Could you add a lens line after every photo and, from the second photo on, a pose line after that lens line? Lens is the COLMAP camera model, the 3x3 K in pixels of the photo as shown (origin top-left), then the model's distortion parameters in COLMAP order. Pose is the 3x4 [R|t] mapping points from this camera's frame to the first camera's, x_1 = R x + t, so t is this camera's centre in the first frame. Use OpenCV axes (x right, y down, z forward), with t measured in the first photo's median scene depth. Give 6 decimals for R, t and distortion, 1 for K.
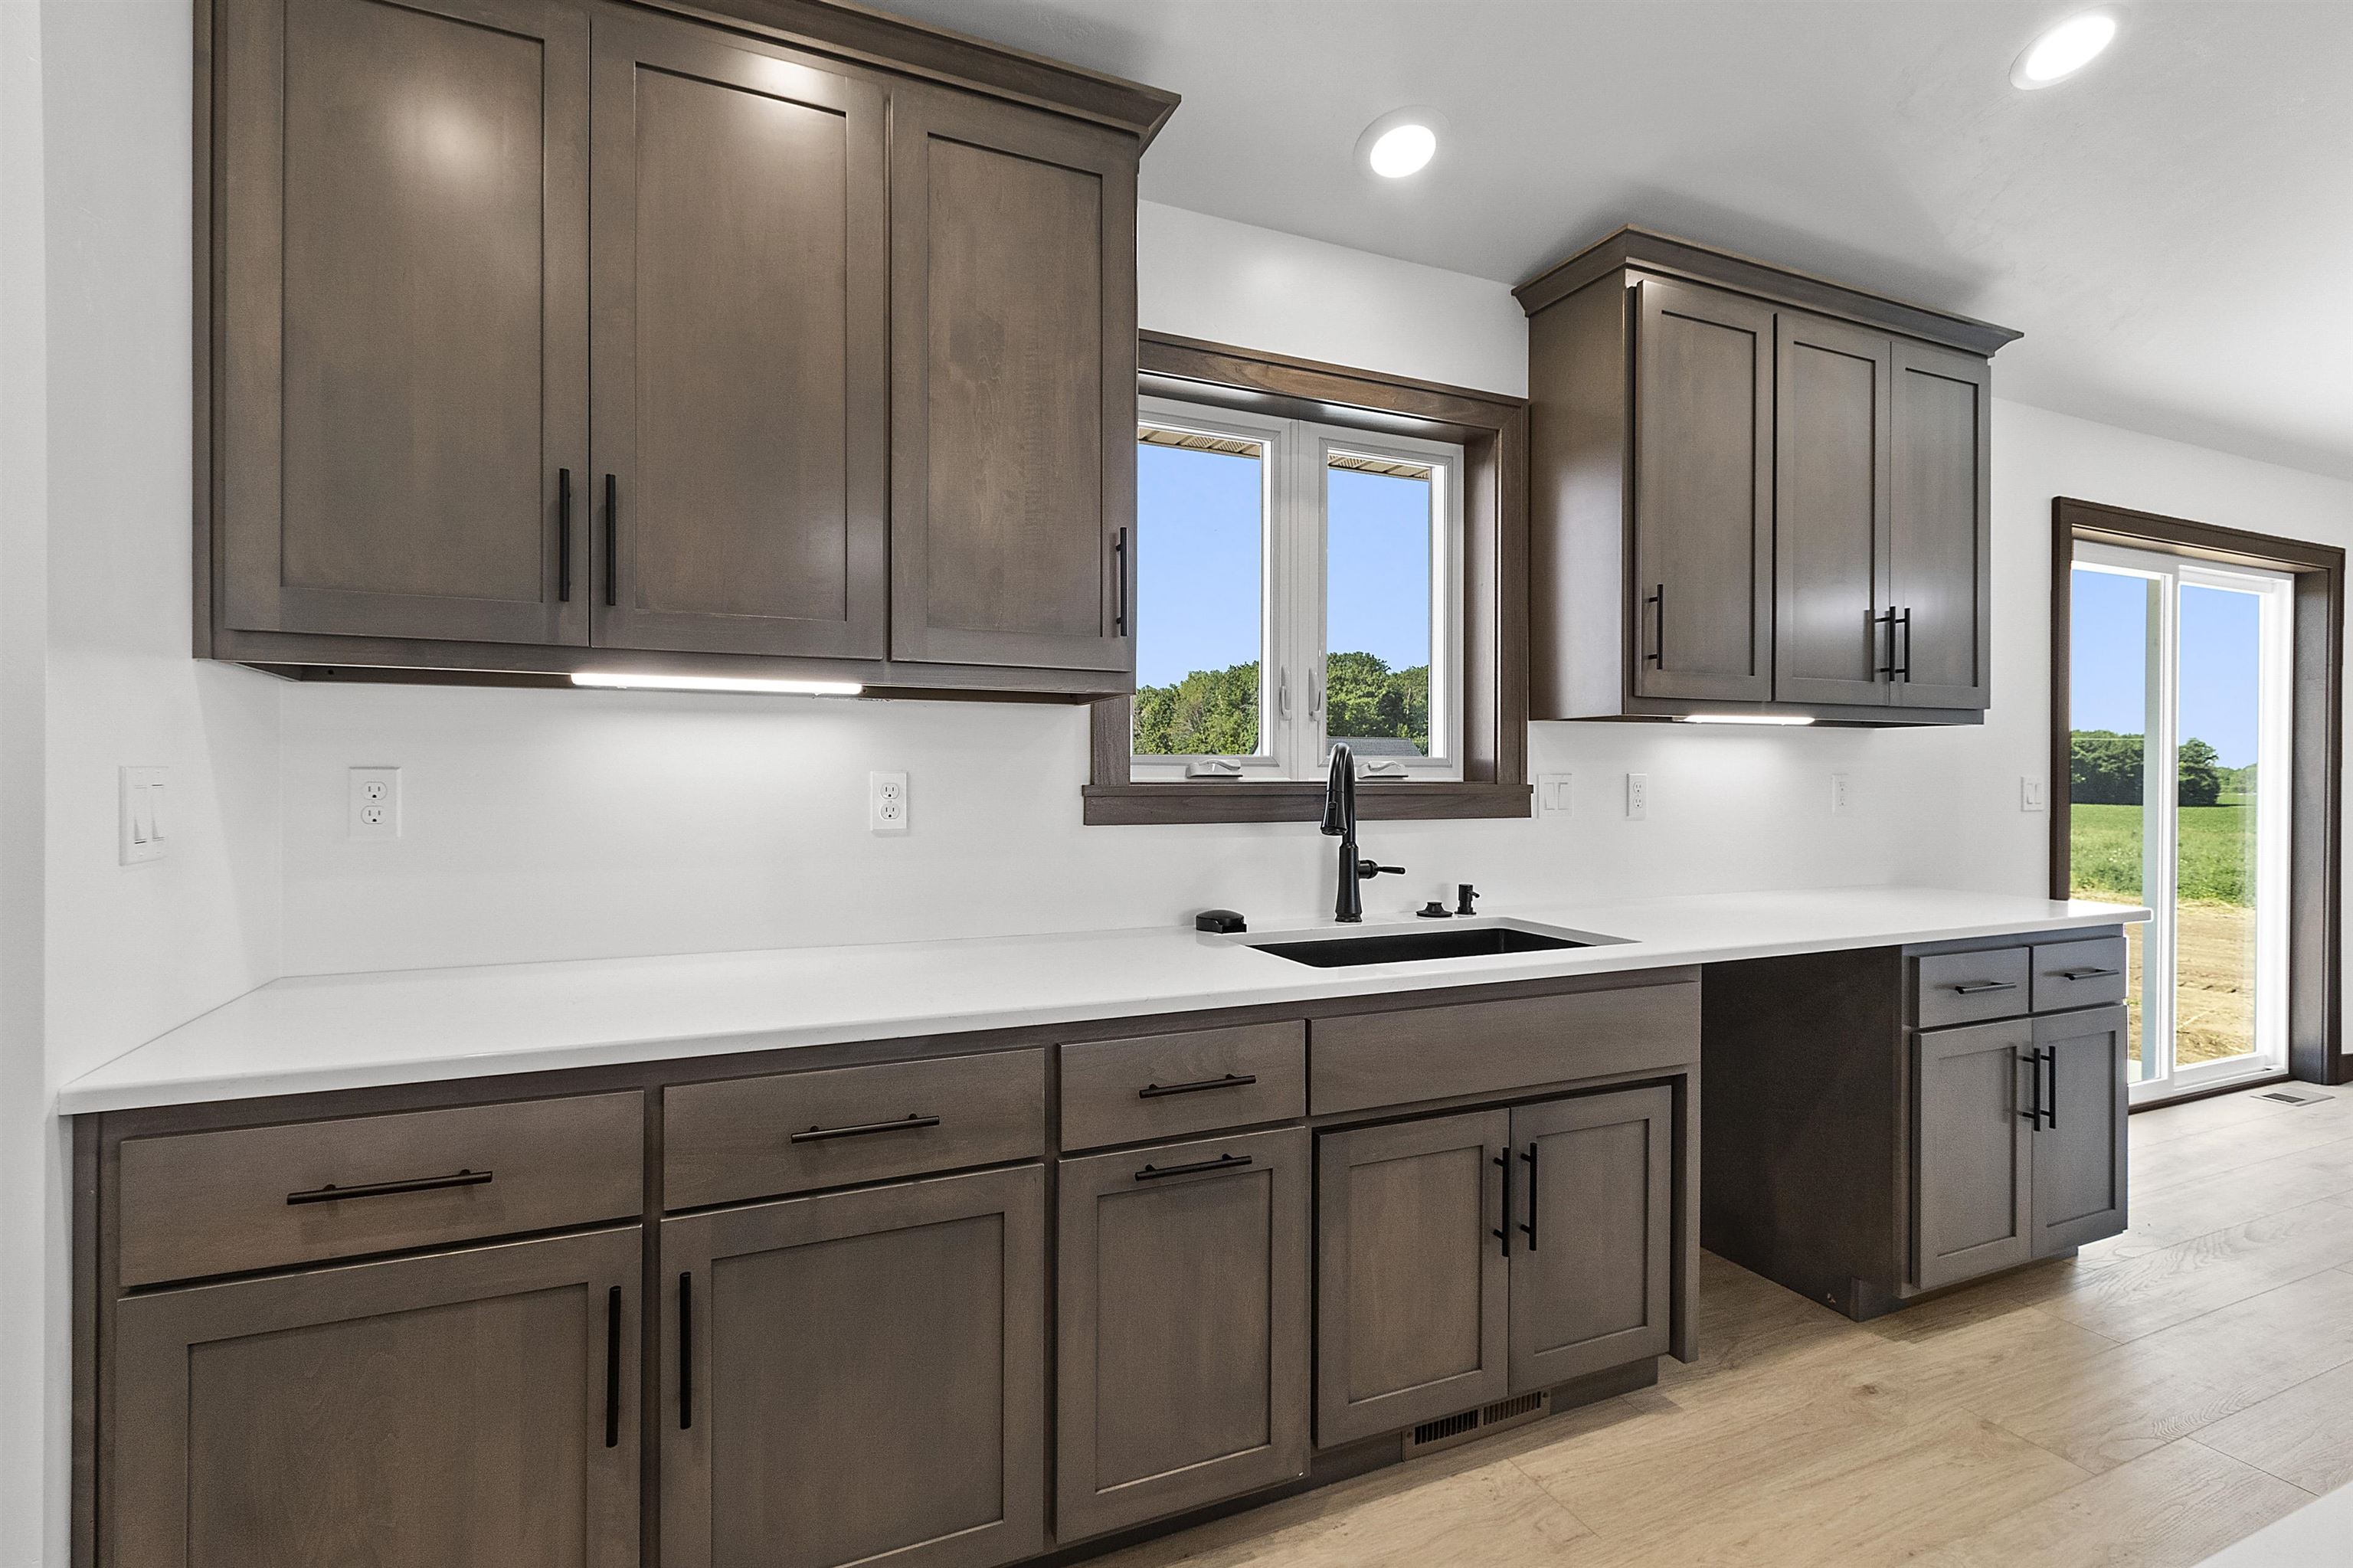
lens RADIAL K [[1057.5, 0, 1147.2], [0, 1057.5, 777.1], [0, 0, 1]] dist [-0.000995, -0.000455]
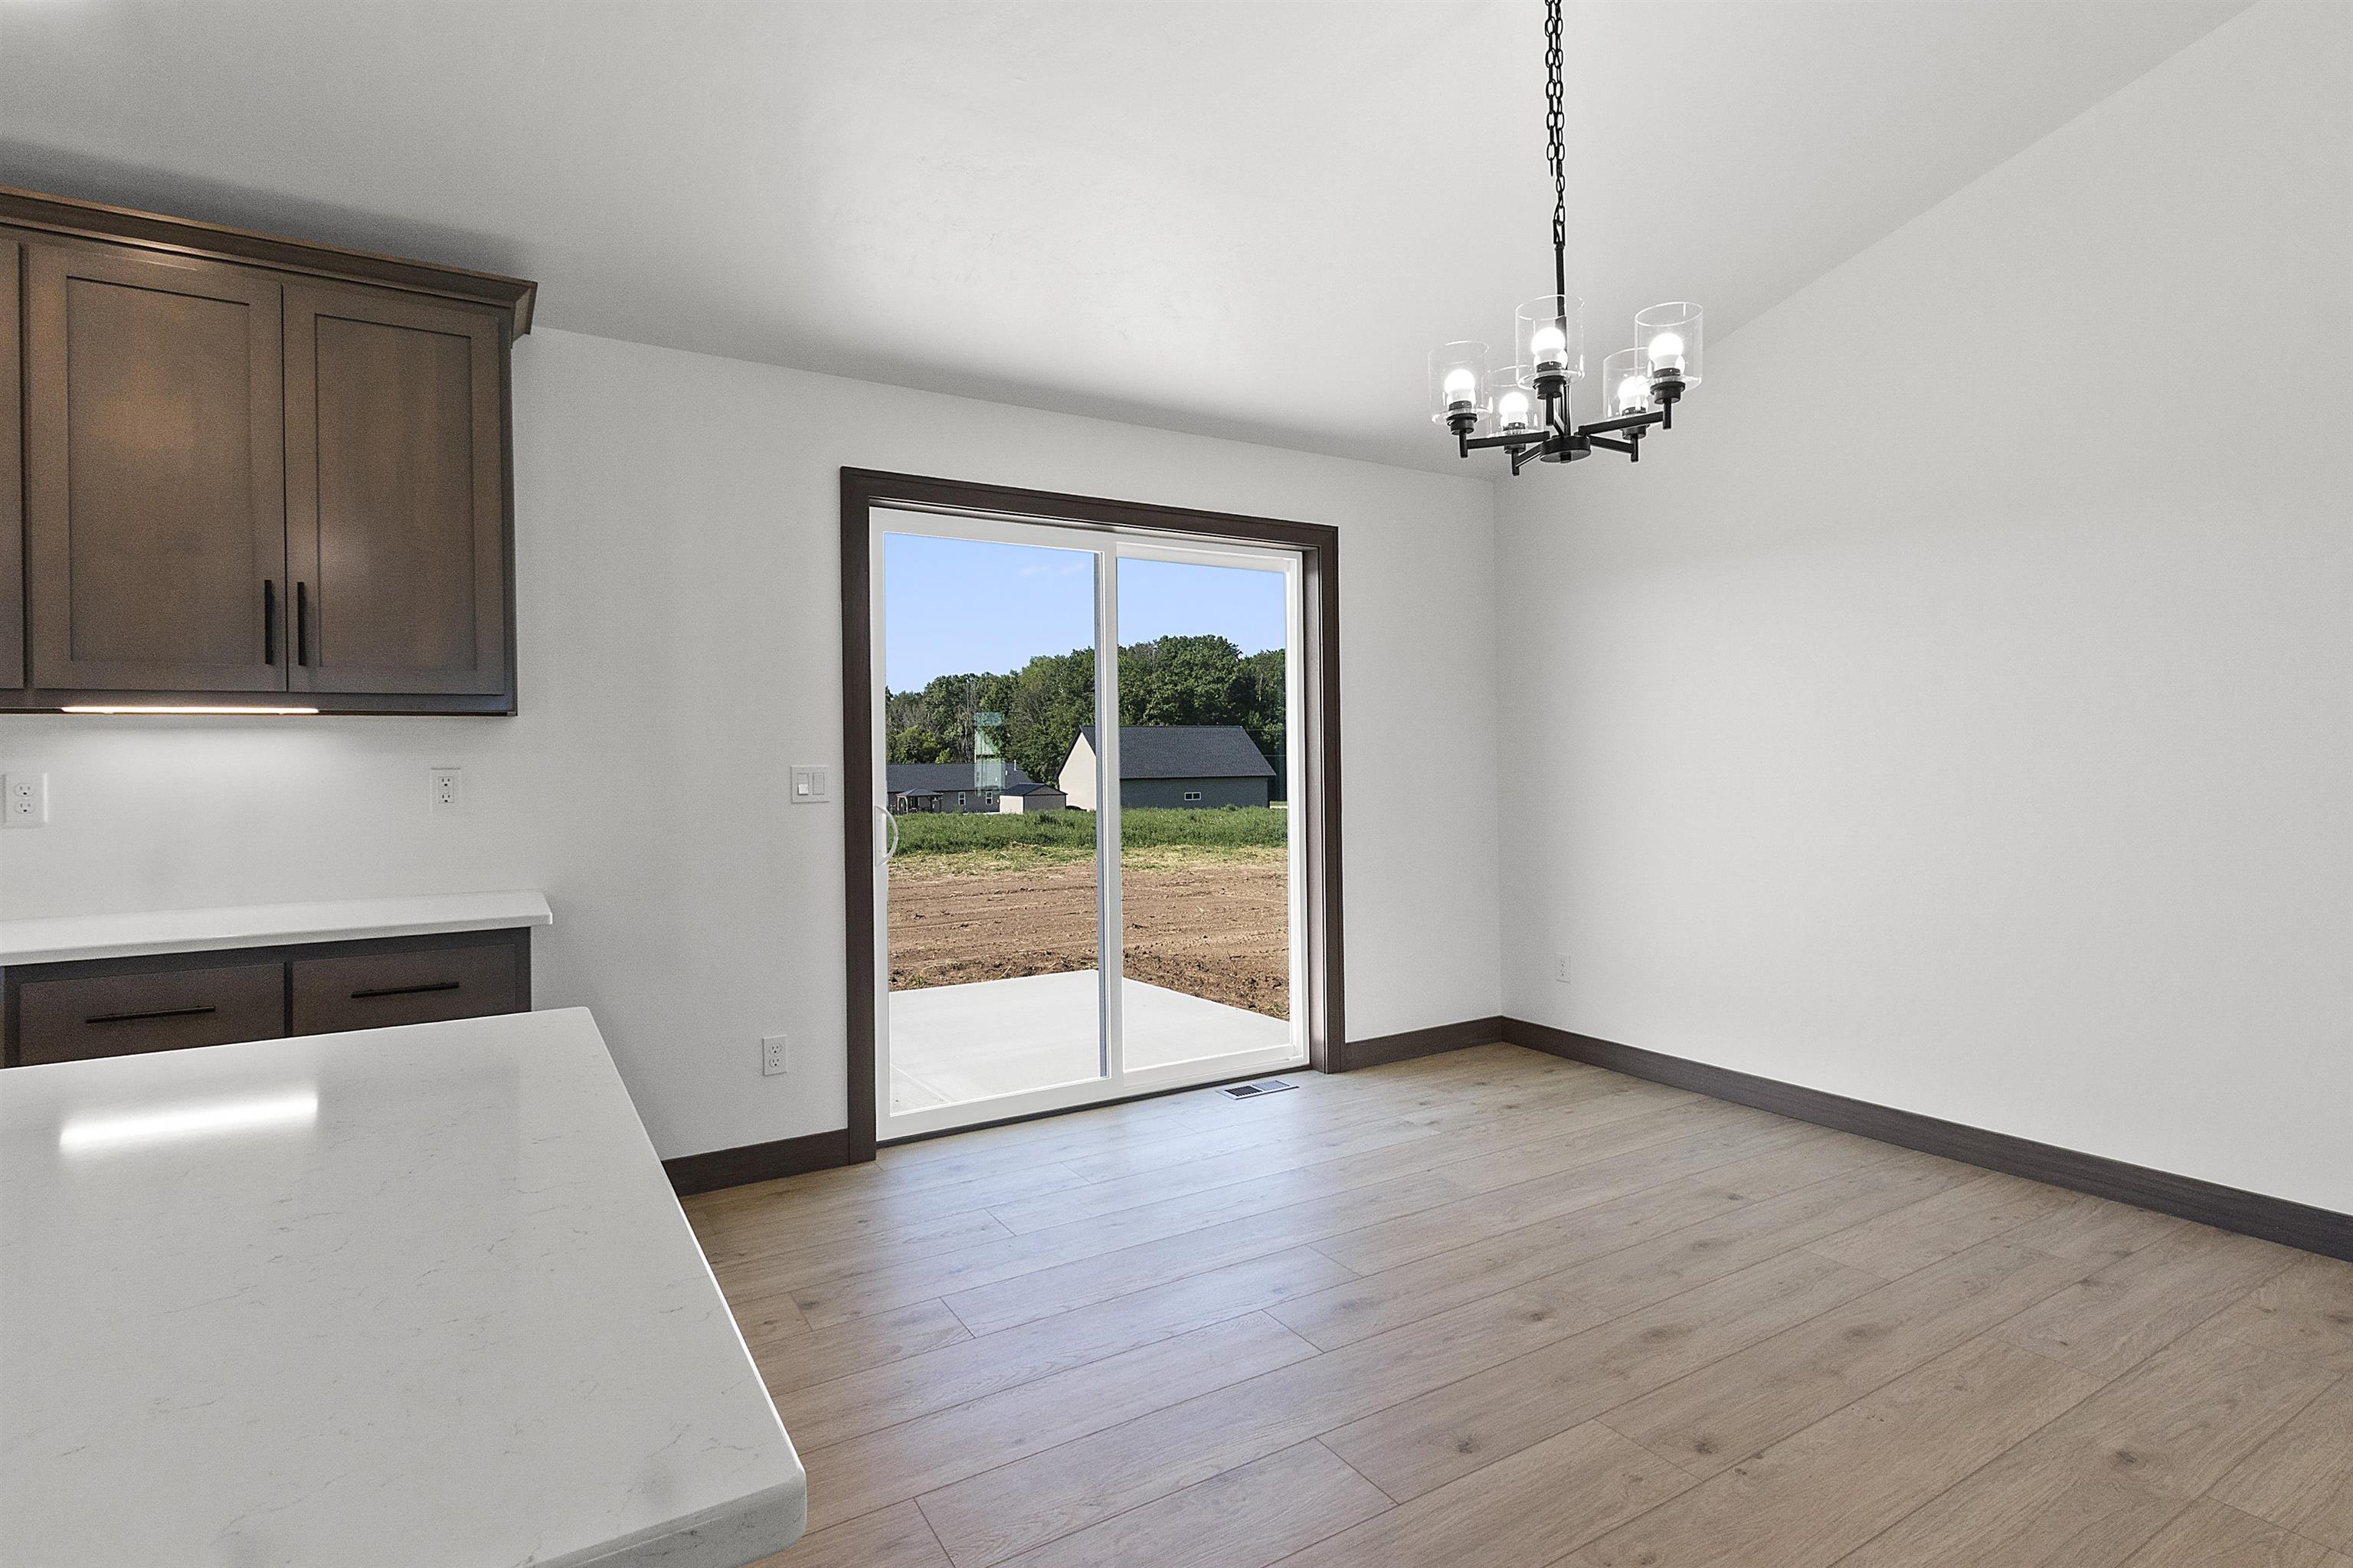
lens RADIAL K [[1141.9, 0, 1179.5], [0, 1141.9, 759.5], [0, 0, 1]] dist [0.002359, 0.000175]
pose [[0.990705, -0.017300, 0.134924, 0.087780], [0.018616, 0.999791, -0.008501, 0.000738], [-0.134749, 0.010933, 0.990819, -0.003707]]
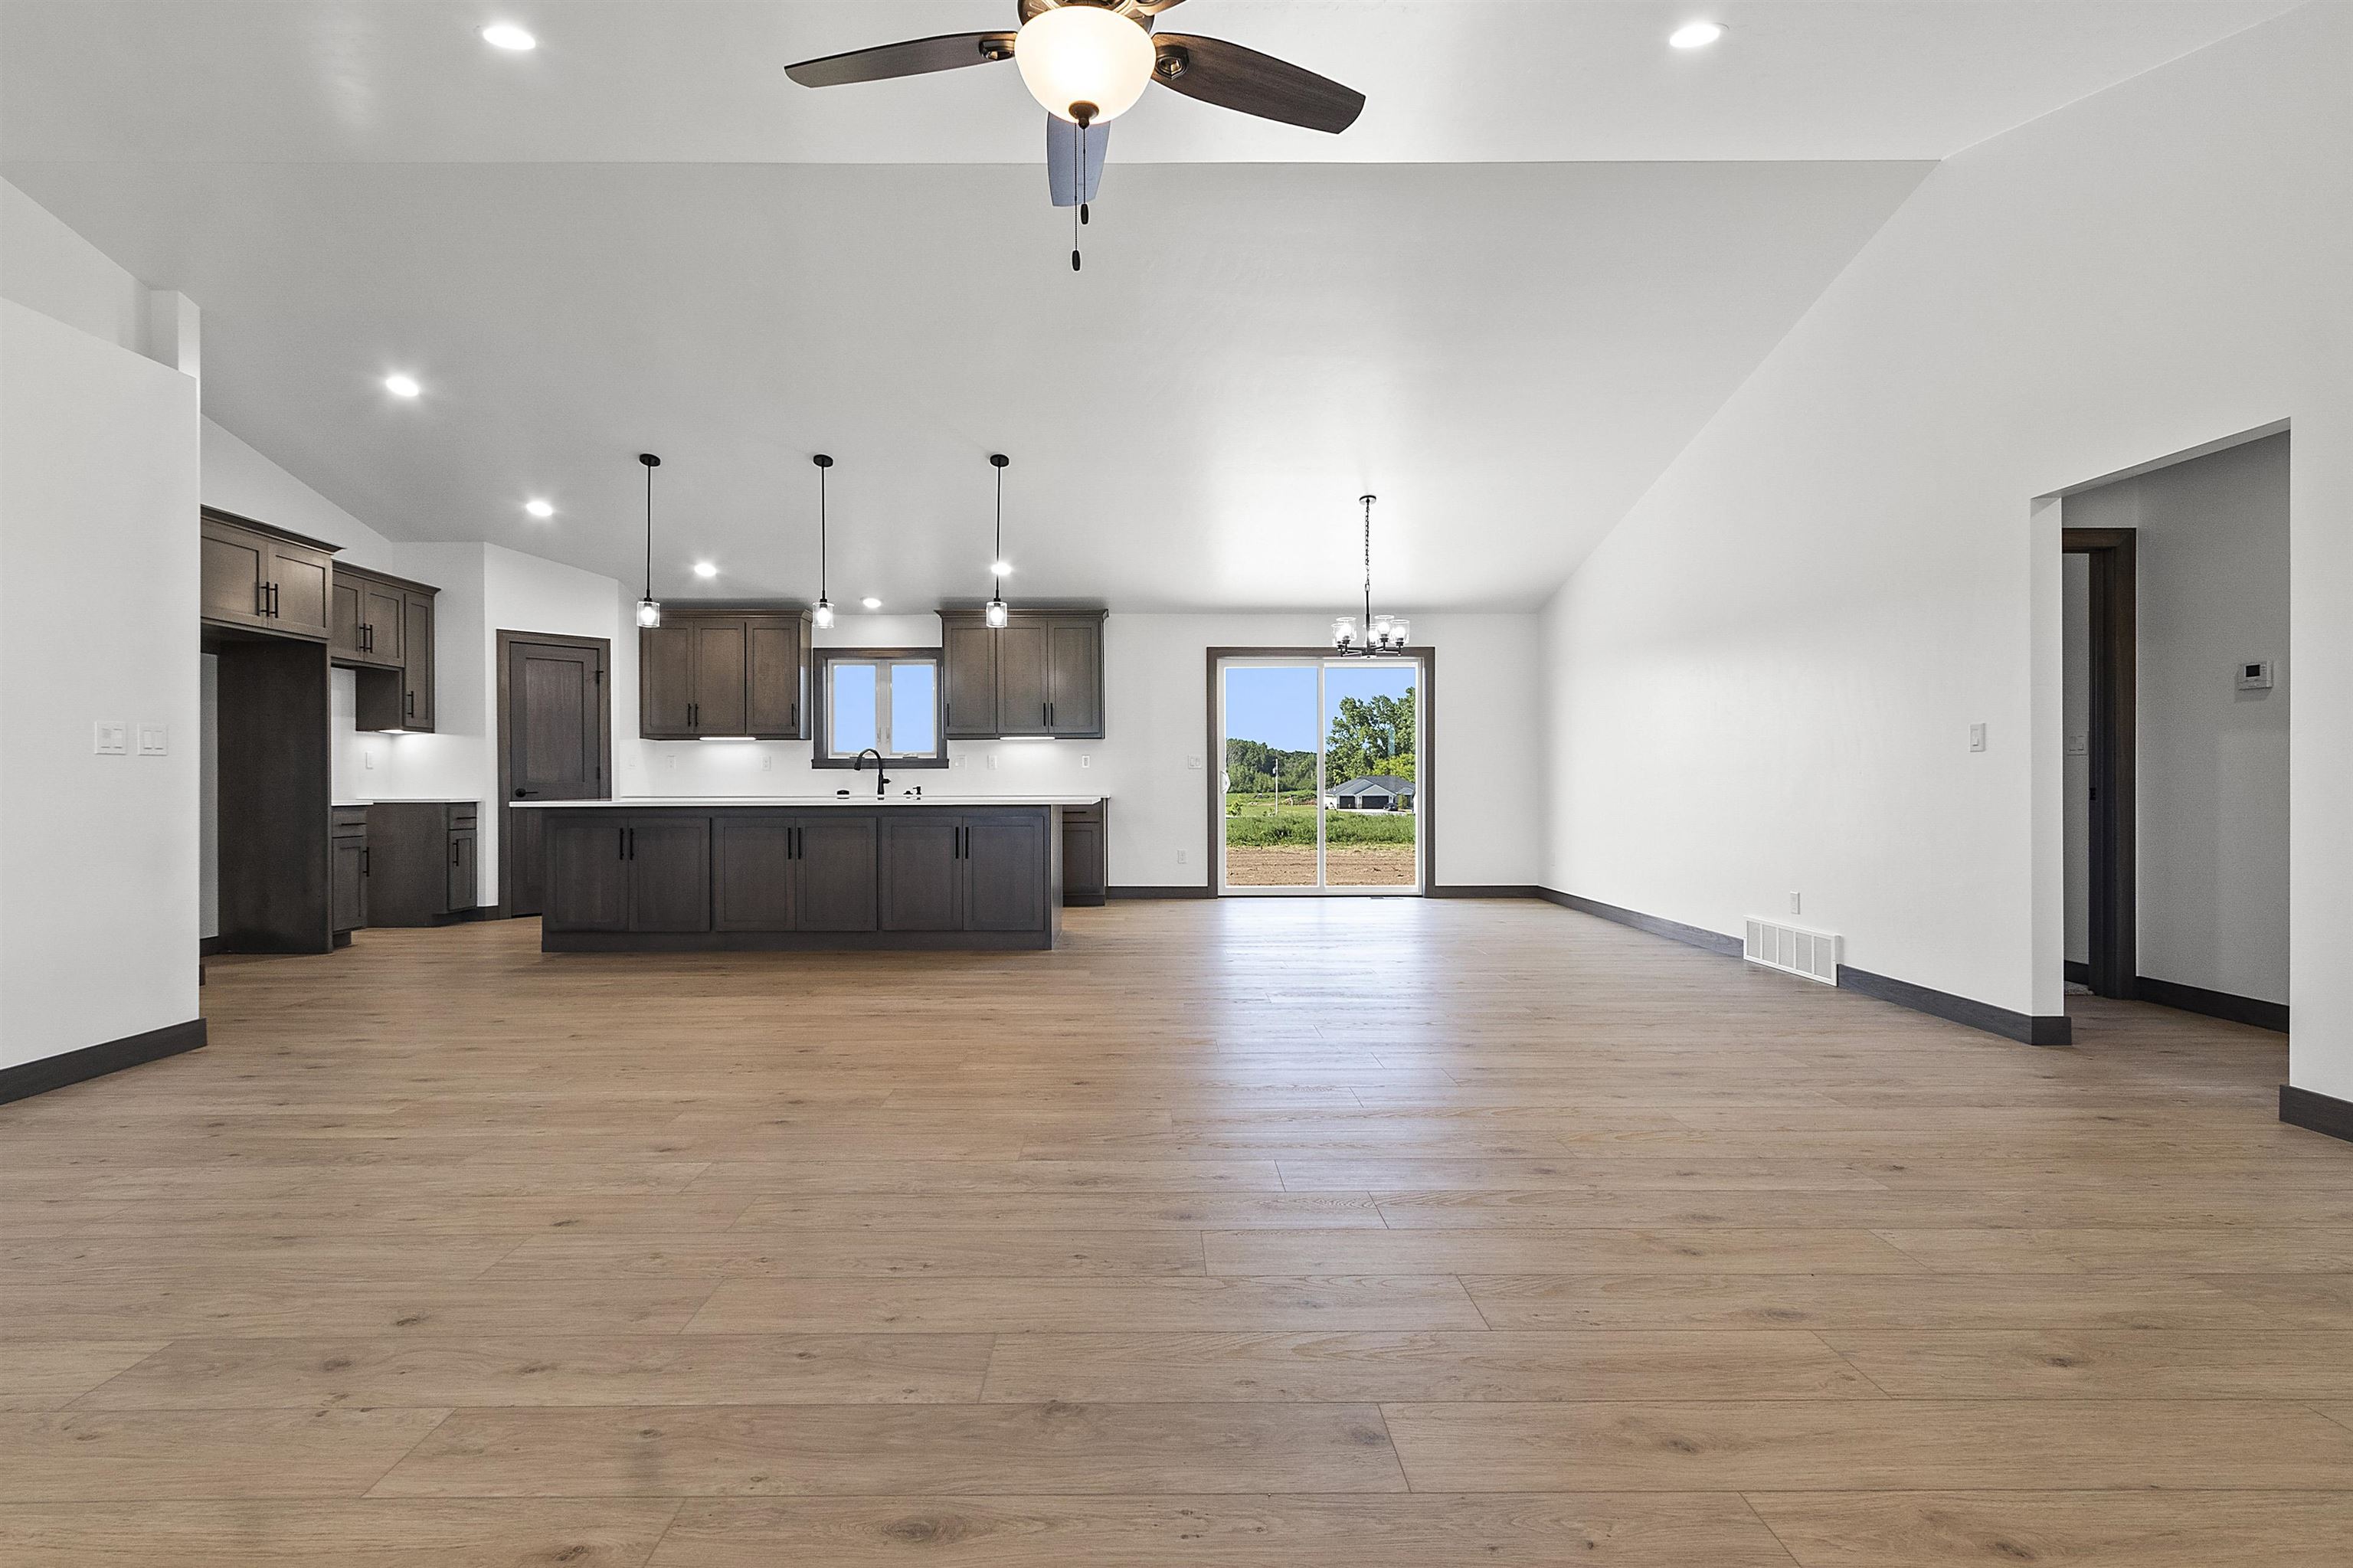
lens RADIAL K [[1114.6, 0, 1155.8], [0, 1114.6, 781.9], [0, 0, 1]] dist [0.001736, 0.000270]
pose [[0.919276, -0.006579, -0.393559, 0.157215], [0.004702, 0.999973, -0.005732, 0.006884], [0.393586, 0.003418, 0.919281, -0.135020]]
